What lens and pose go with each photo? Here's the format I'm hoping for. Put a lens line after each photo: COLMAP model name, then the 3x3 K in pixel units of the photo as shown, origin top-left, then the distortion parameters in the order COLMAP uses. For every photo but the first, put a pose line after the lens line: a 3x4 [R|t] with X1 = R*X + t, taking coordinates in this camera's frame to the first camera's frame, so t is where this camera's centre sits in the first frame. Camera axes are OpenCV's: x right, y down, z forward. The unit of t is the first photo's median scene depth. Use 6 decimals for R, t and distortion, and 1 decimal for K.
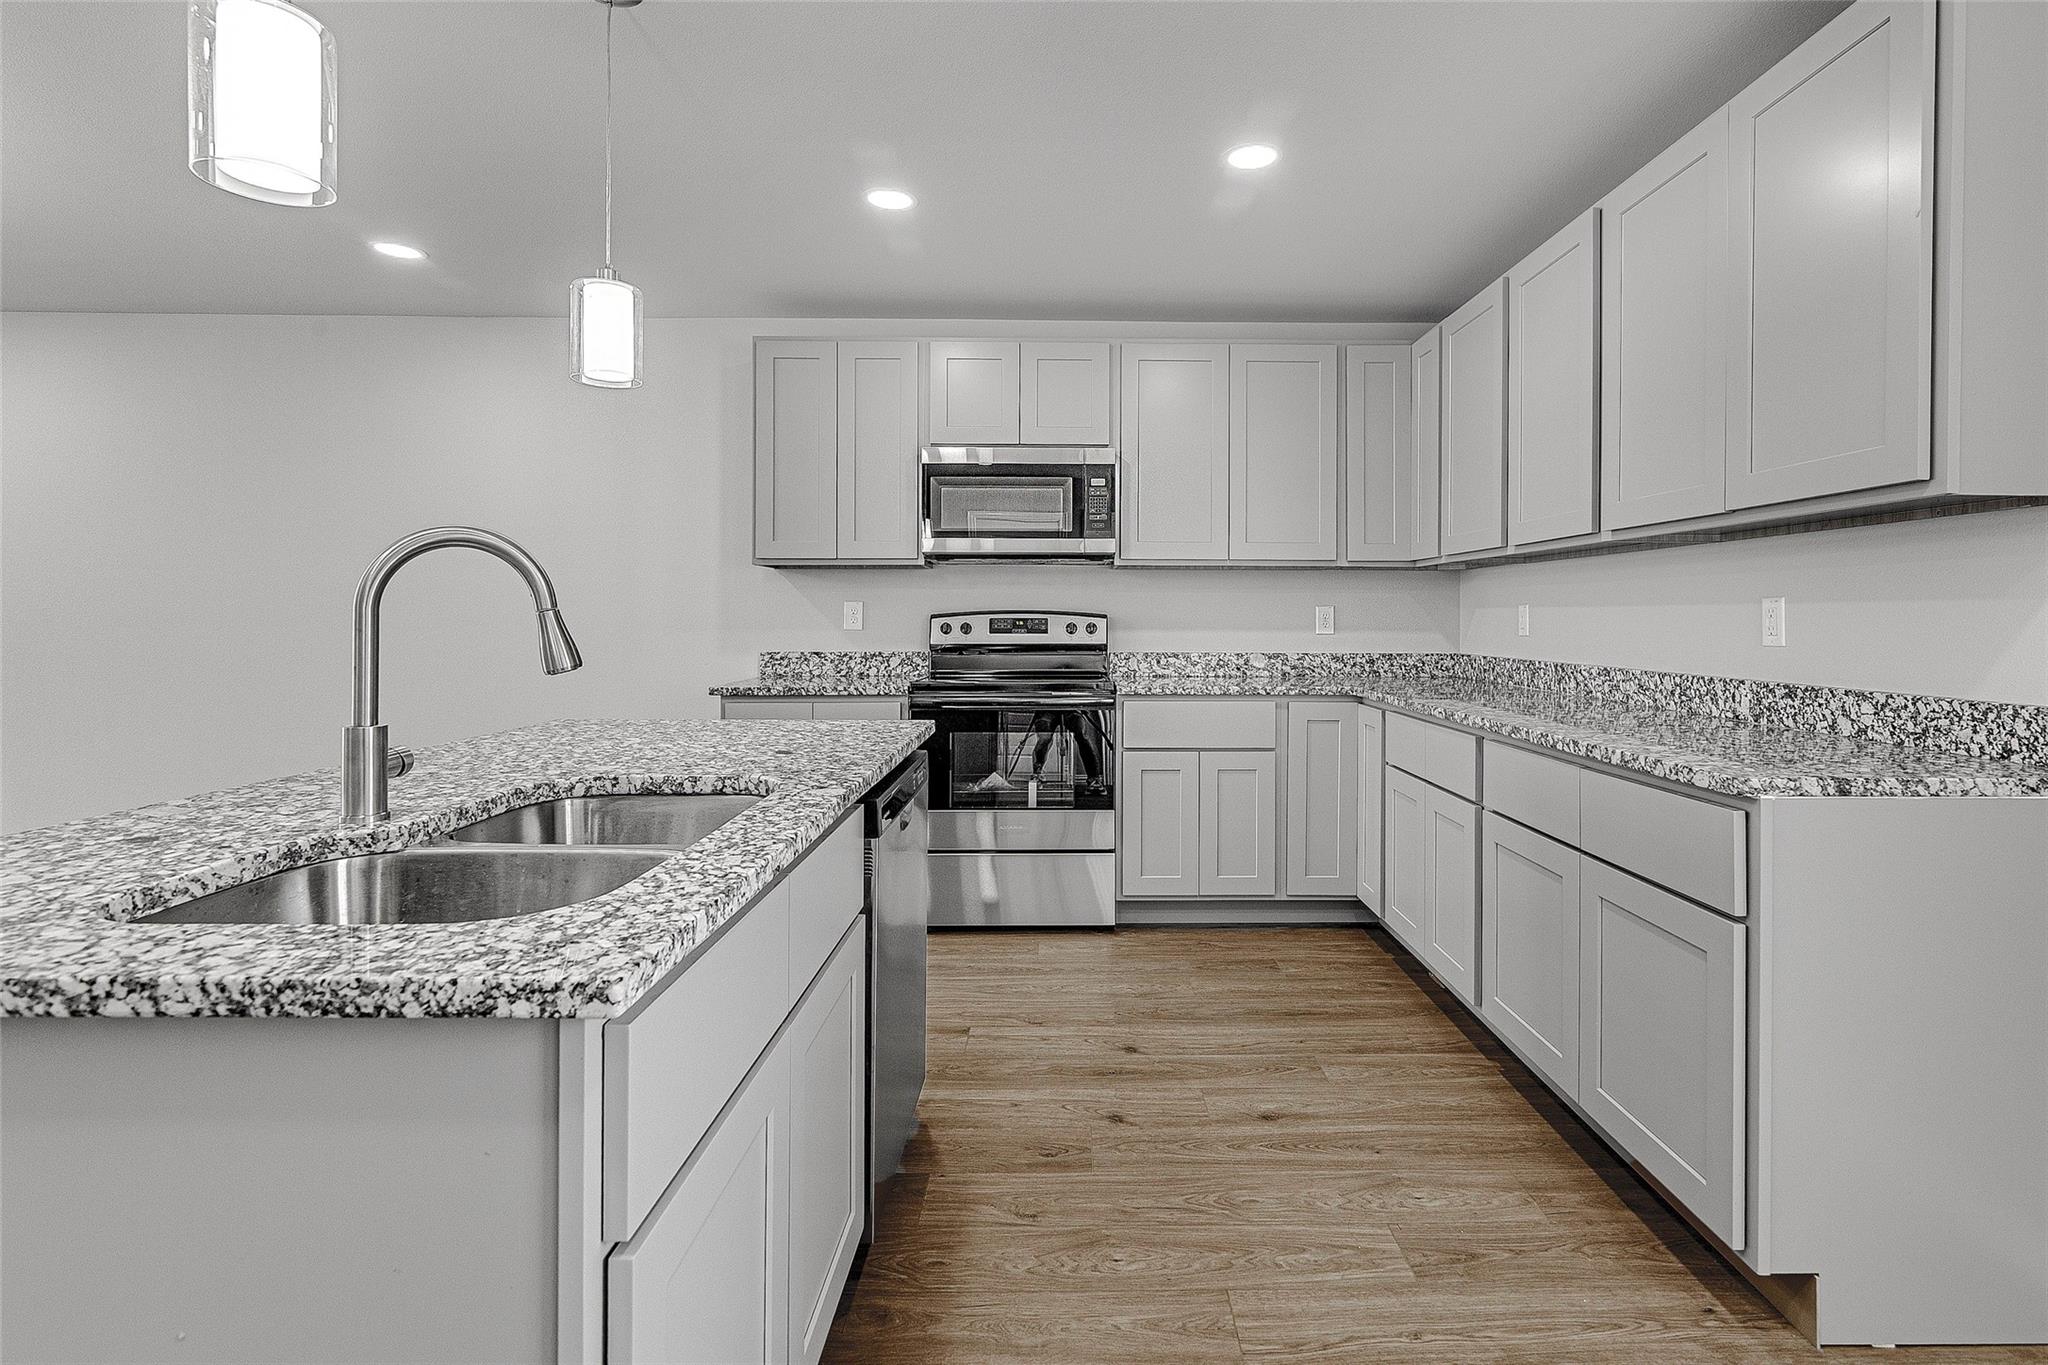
lens RADIAL K [[966.7, 0, 1079.3], [0, 966.7, 618.2], [0, 0, 1]] dist [-0.002568, 0.000240]
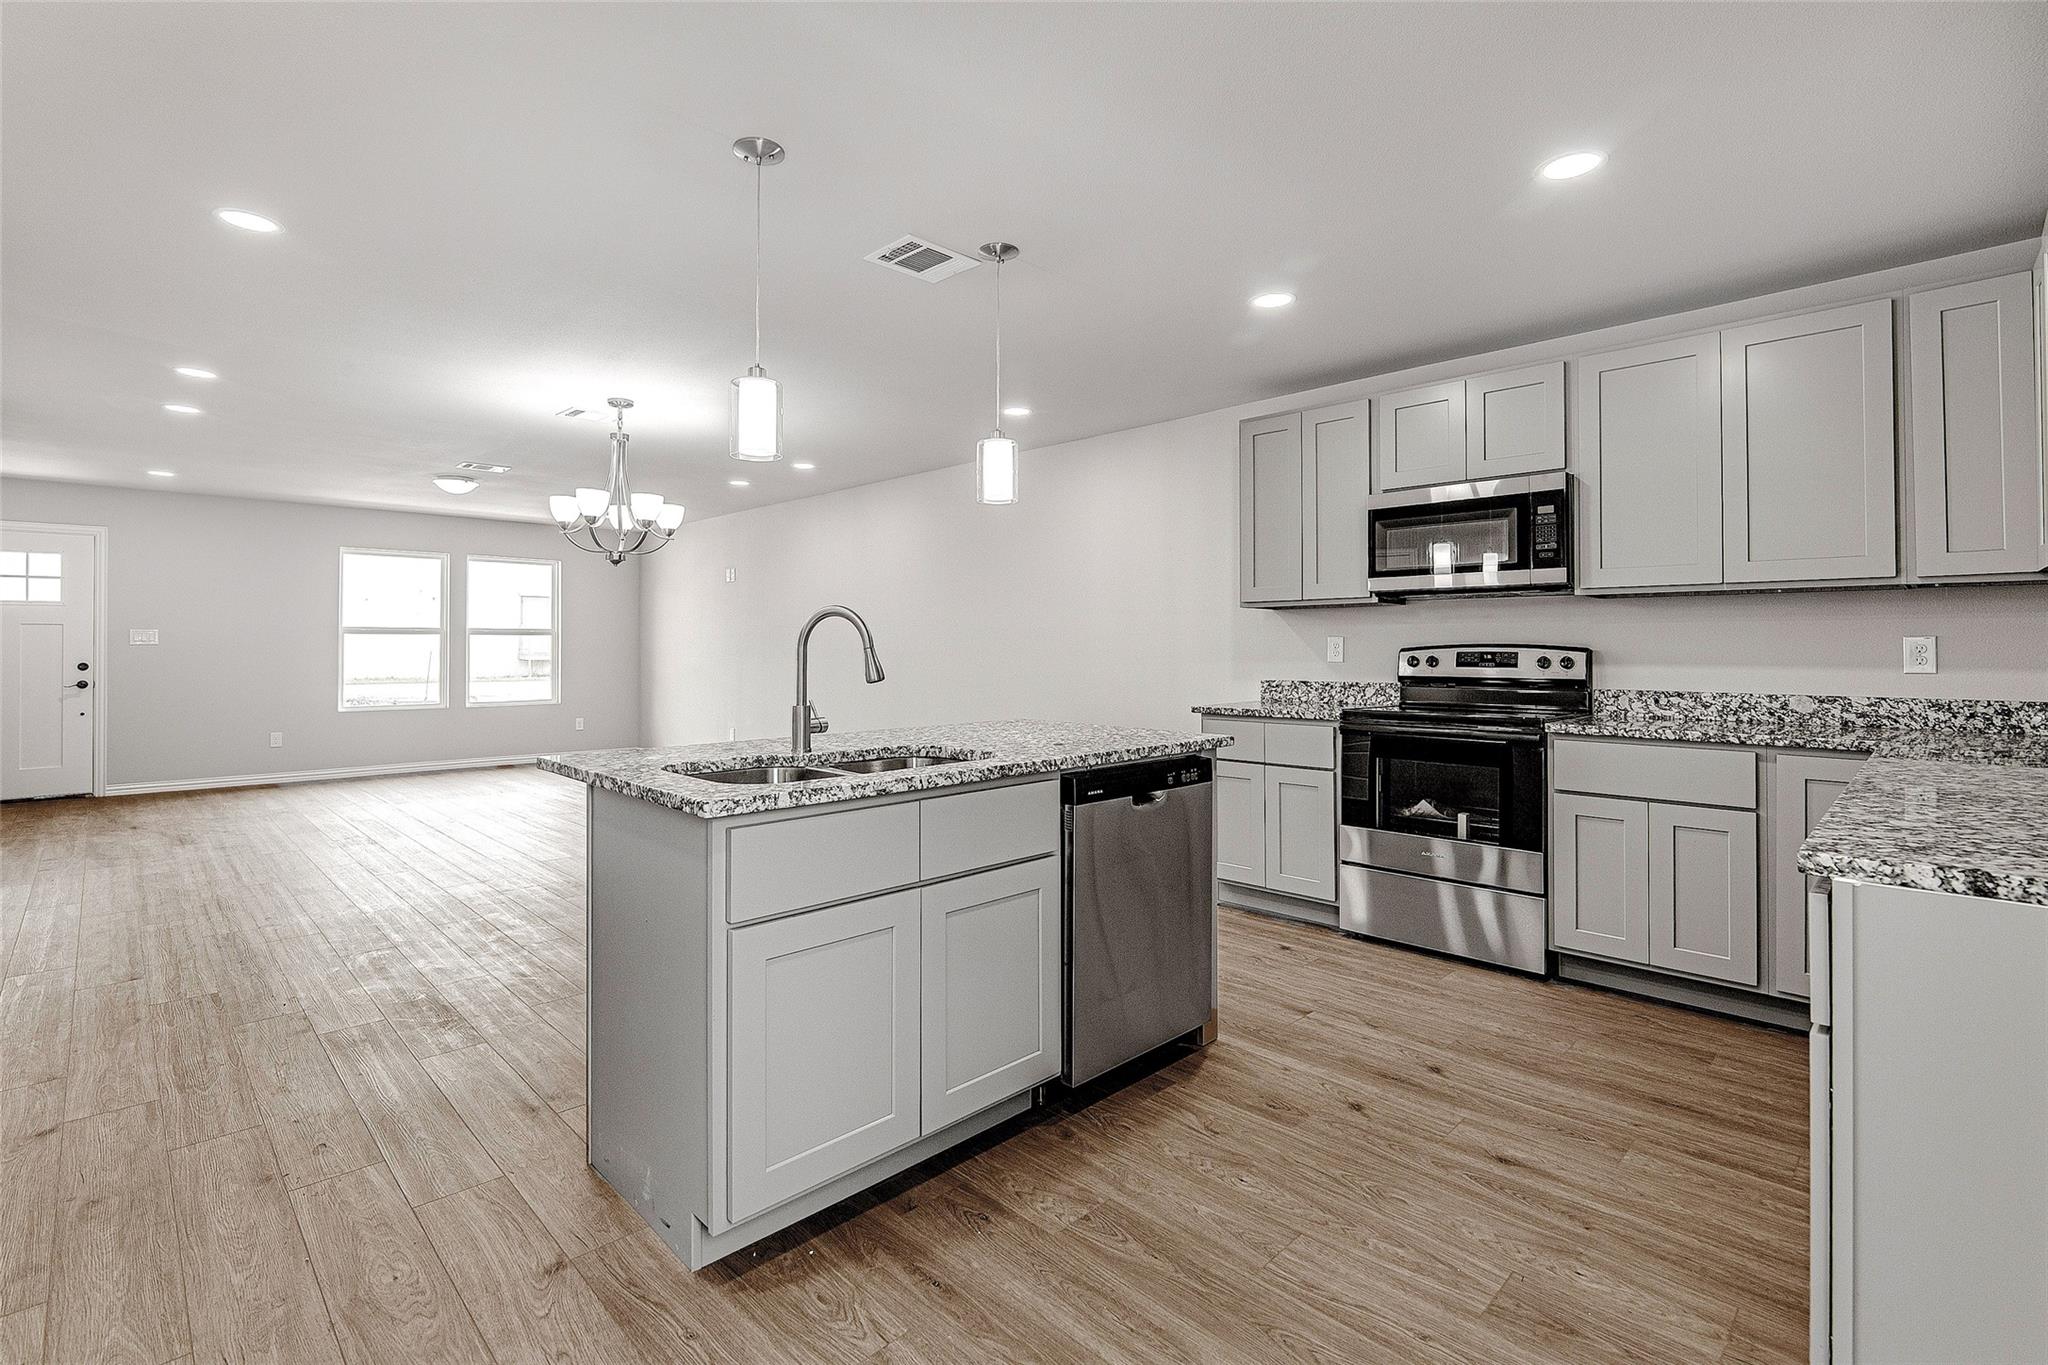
lens RADIAL K [[932.7, 0, 1019.1], [0, 932.7, 633.0], [0, 0, 1]] dist [-0.008272, 0.000320]
pose [[0.690411, -0.013250, -0.723296, 0.335689], [-0.000060, 0.999831, -0.018373, -0.001997], [0.723417, 0.012728, 0.690294, -0.010814]]
